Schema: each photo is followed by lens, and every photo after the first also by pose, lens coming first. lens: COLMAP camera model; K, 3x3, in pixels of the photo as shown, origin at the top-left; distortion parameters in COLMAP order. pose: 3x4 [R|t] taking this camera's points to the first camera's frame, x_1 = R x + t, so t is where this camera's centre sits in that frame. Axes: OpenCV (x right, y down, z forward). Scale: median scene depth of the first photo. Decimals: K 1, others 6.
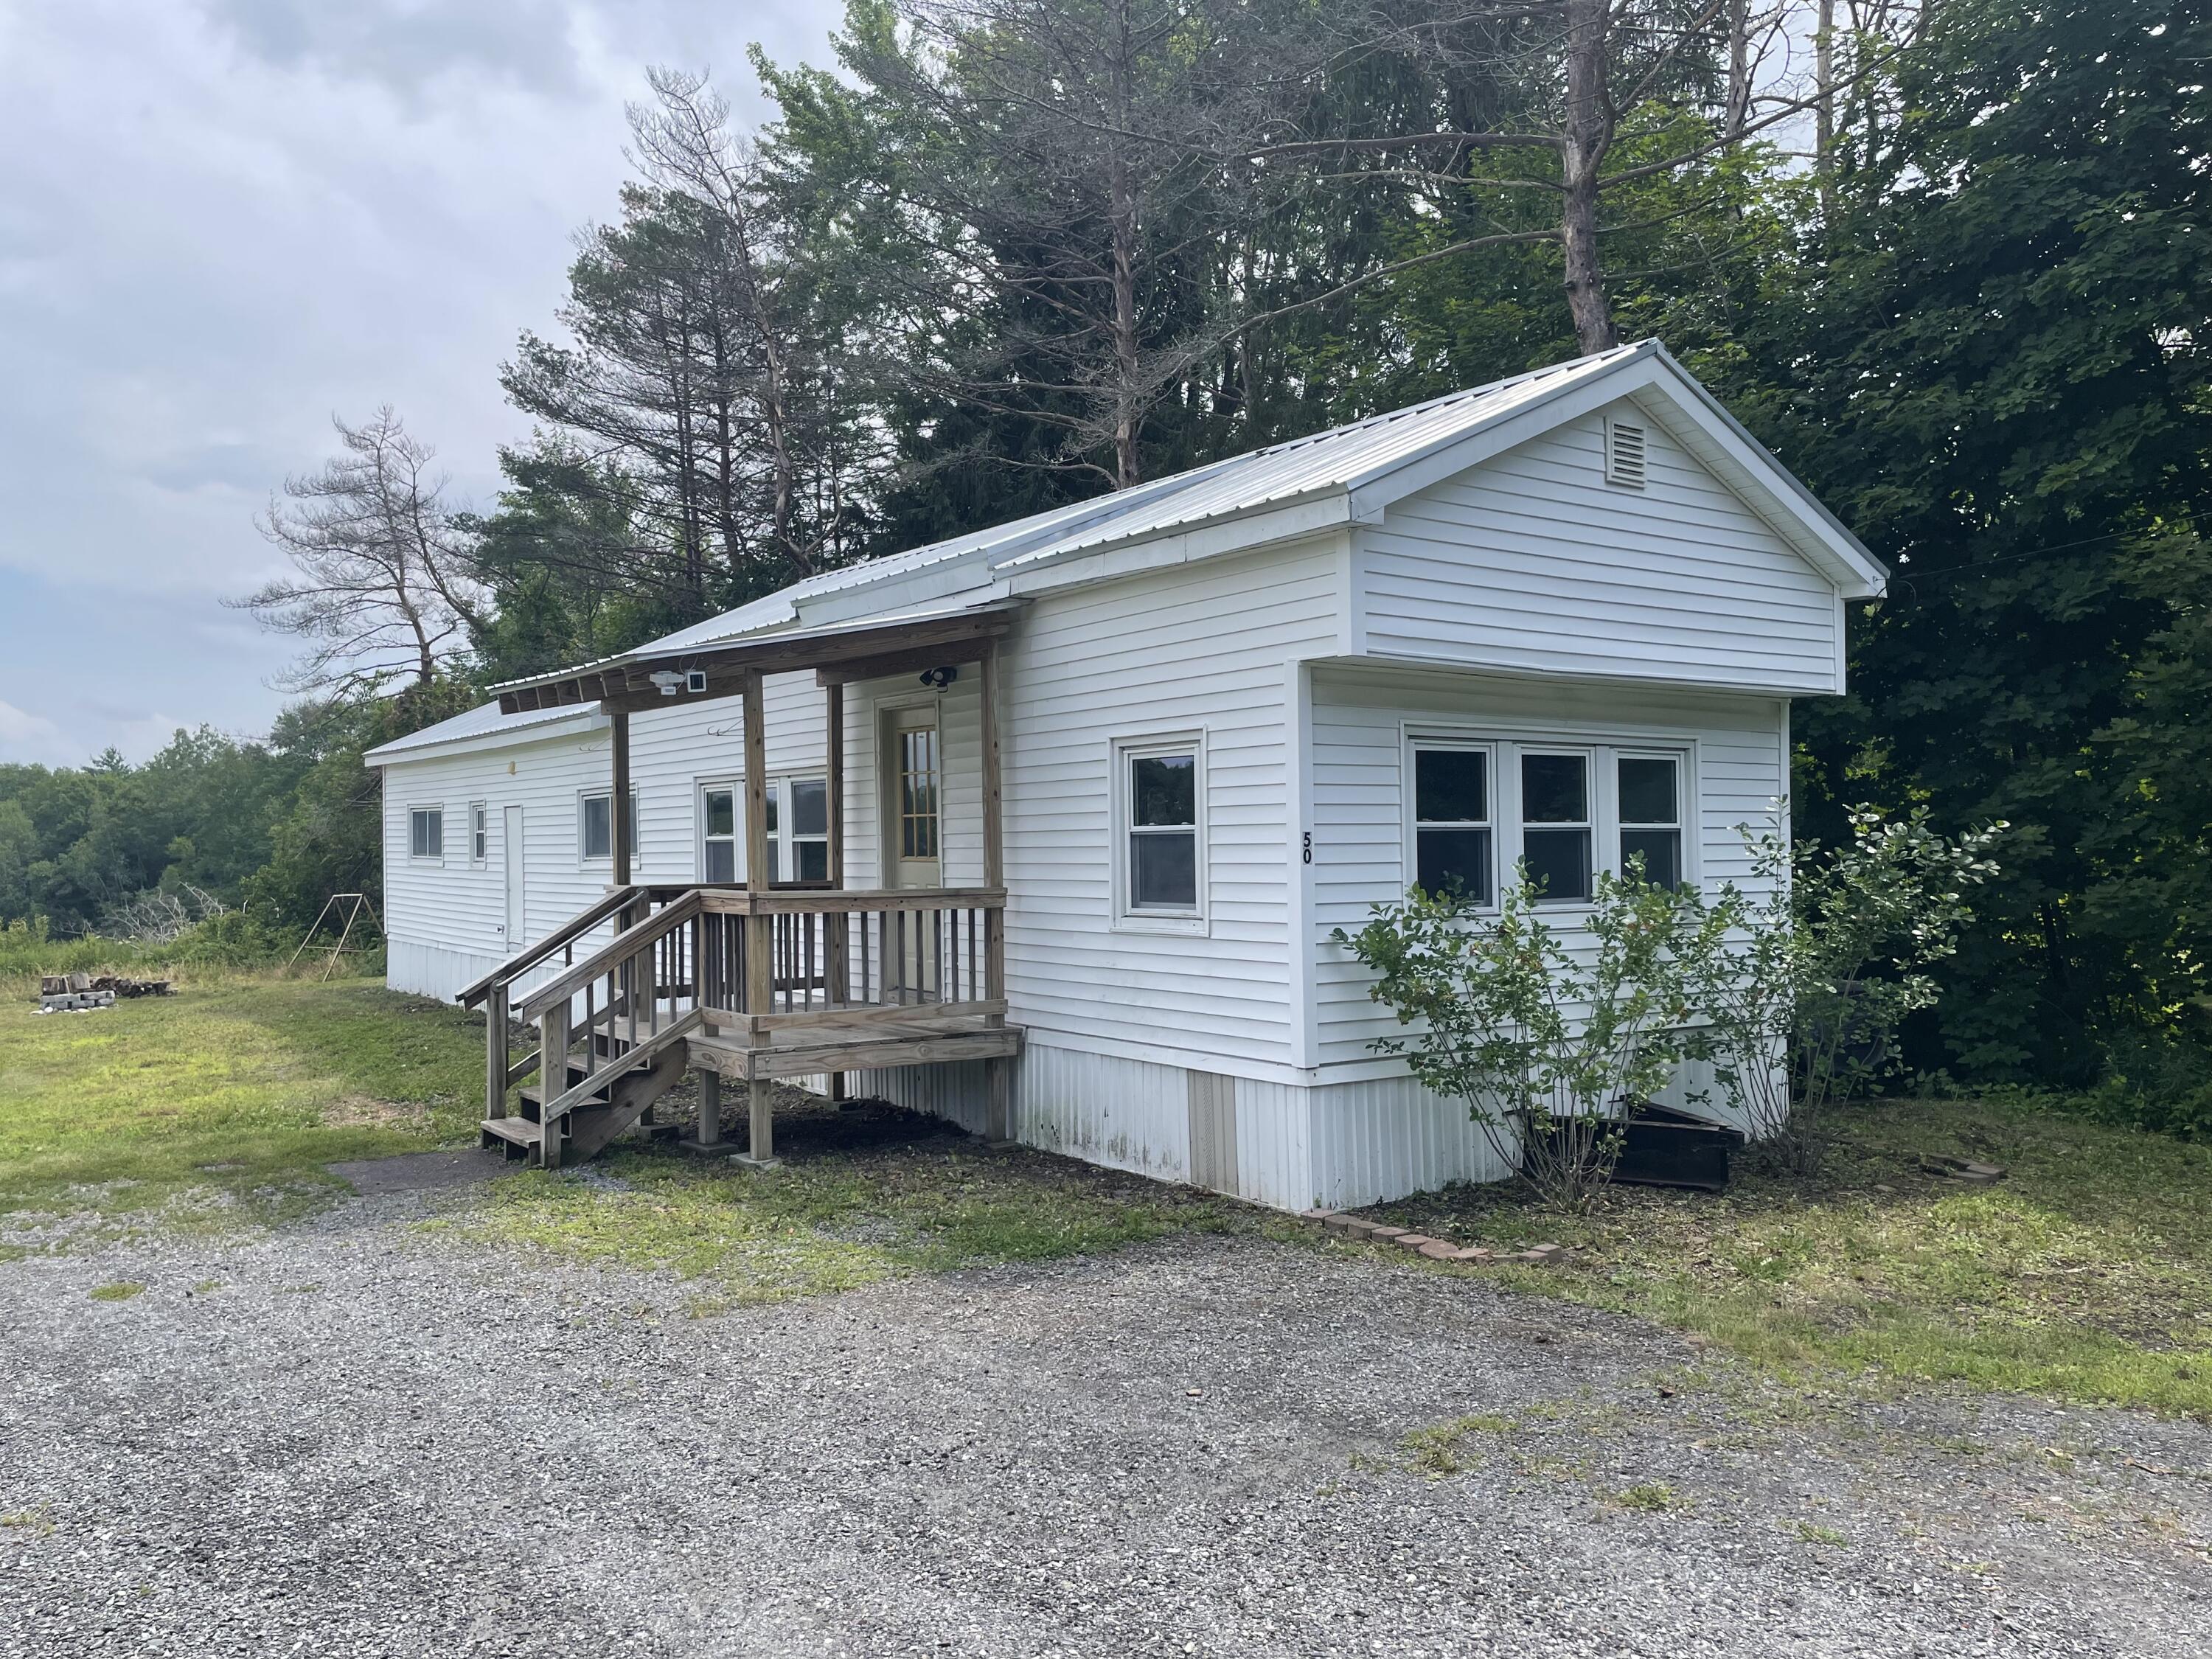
lens RADIAL K [[1675.0, 0, 1106.0], [0, 1675.0, 829.5], [0, 0, 1]] dist [0.029940, -0.007855]
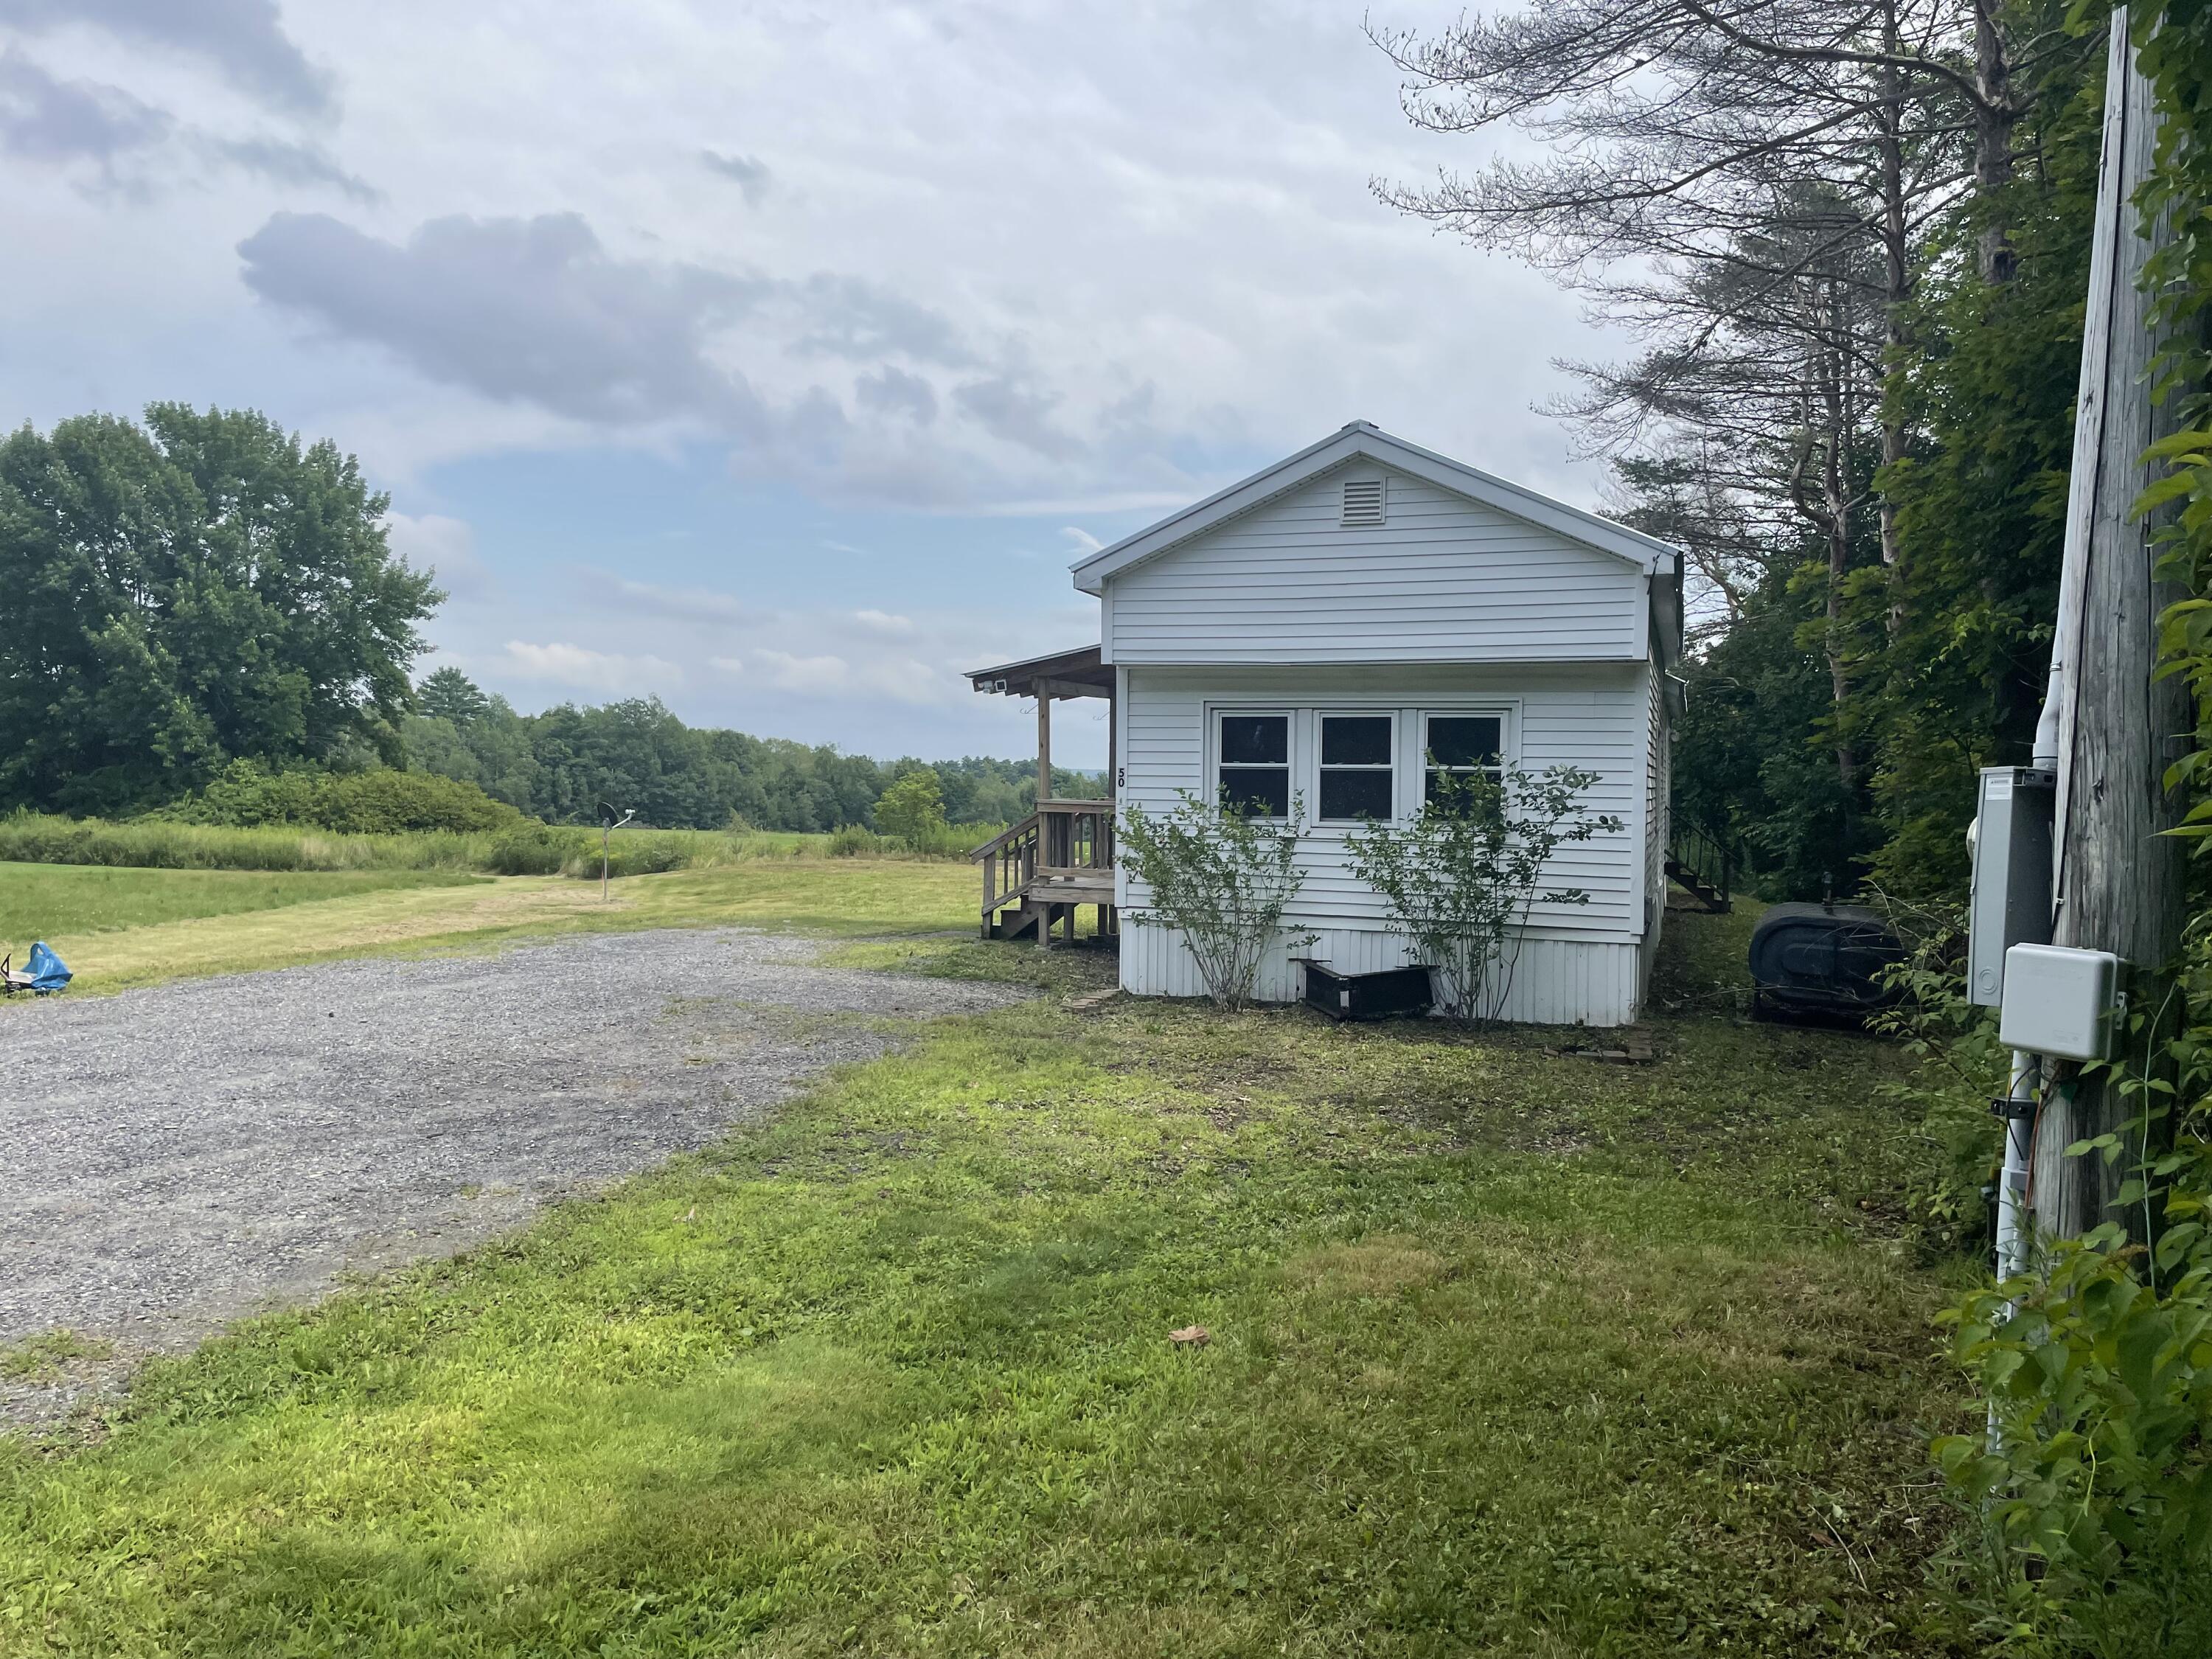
lens RADIAL K [[1675.0, 0, 1106.0], [0, 1675.0, 829.5], [0, 0, 1]] dist [0.029940, -0.007855]
pose [[0.588997, 0.039105, -0.807189, 1.183501], [-0.010921, 0.999123, 0.040435, -0.004264], [0.808062, -0.015001, 0.588907, -0.000284]]
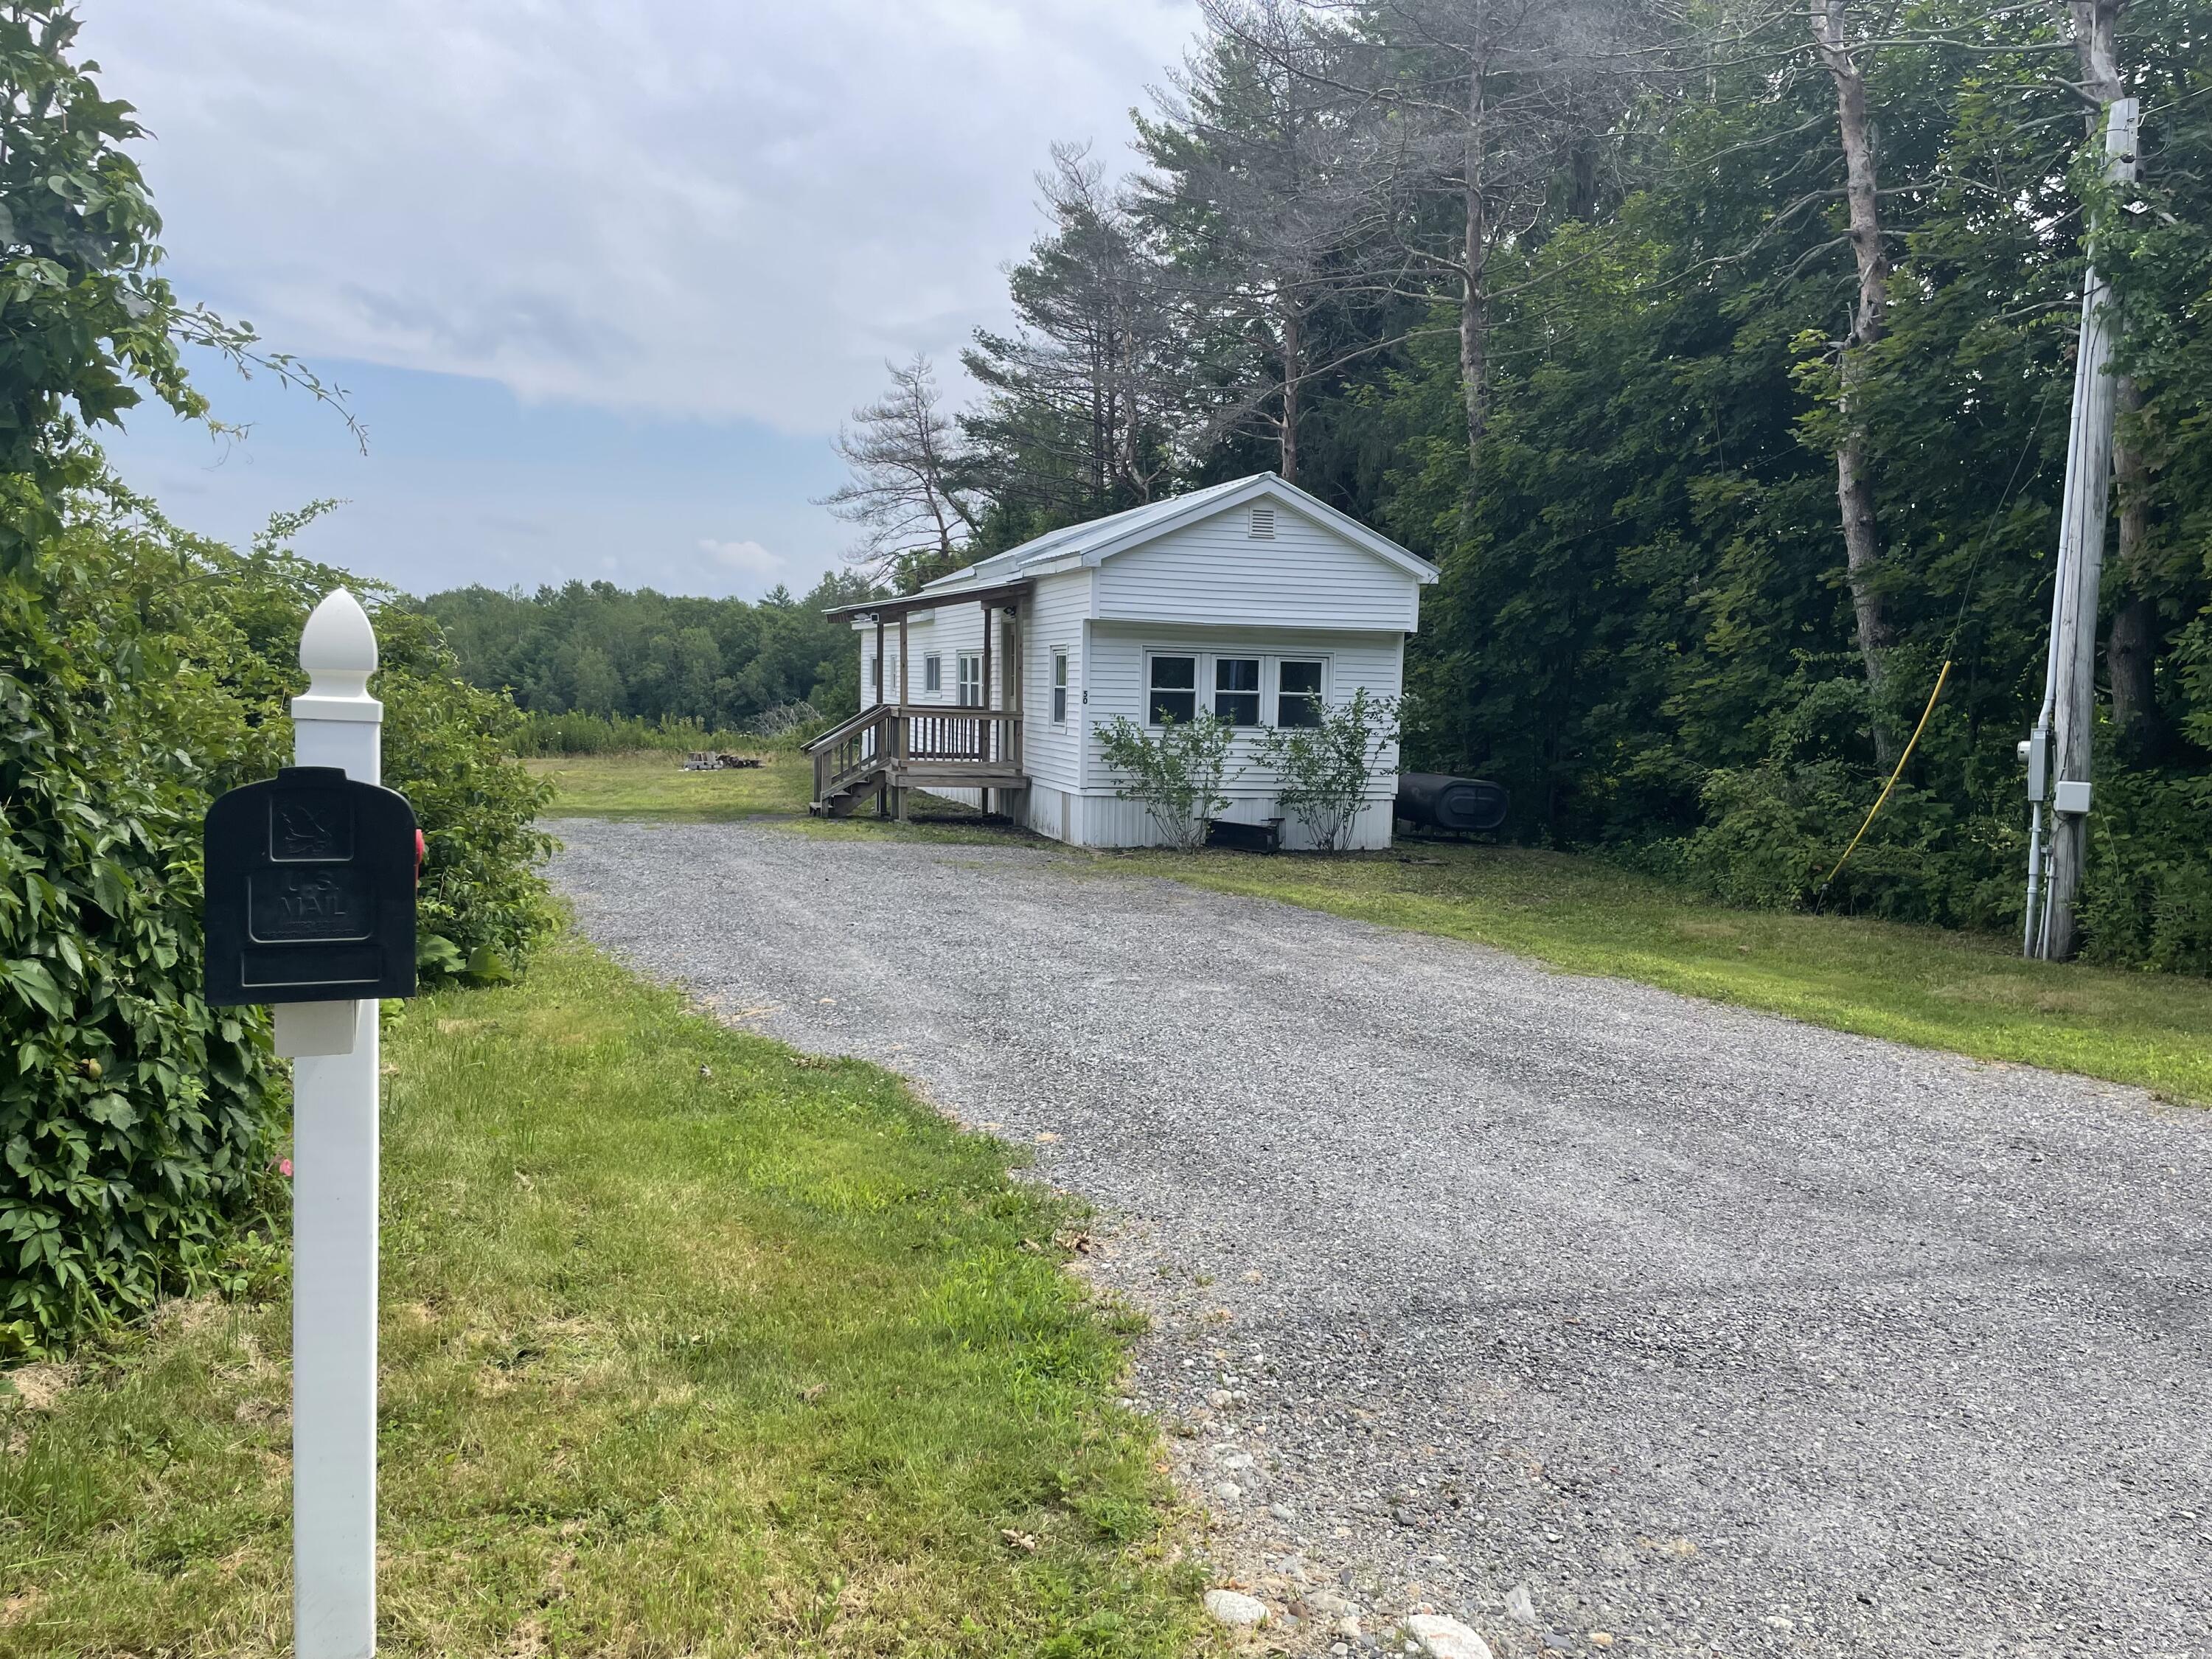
lens RADIAL K [[1649.8, 0, 1157.5], [0, 1649.8, 827.9], [0, 0, 1]] dist [0.045308, -0.001370]
pose [[0.950468, 0.062638, -0.304444, 0.768400], [-0.033957, 0.994546, 0.098611, -0.032234], [0.308961, -0.083389, 0.947412, -0.993941]]
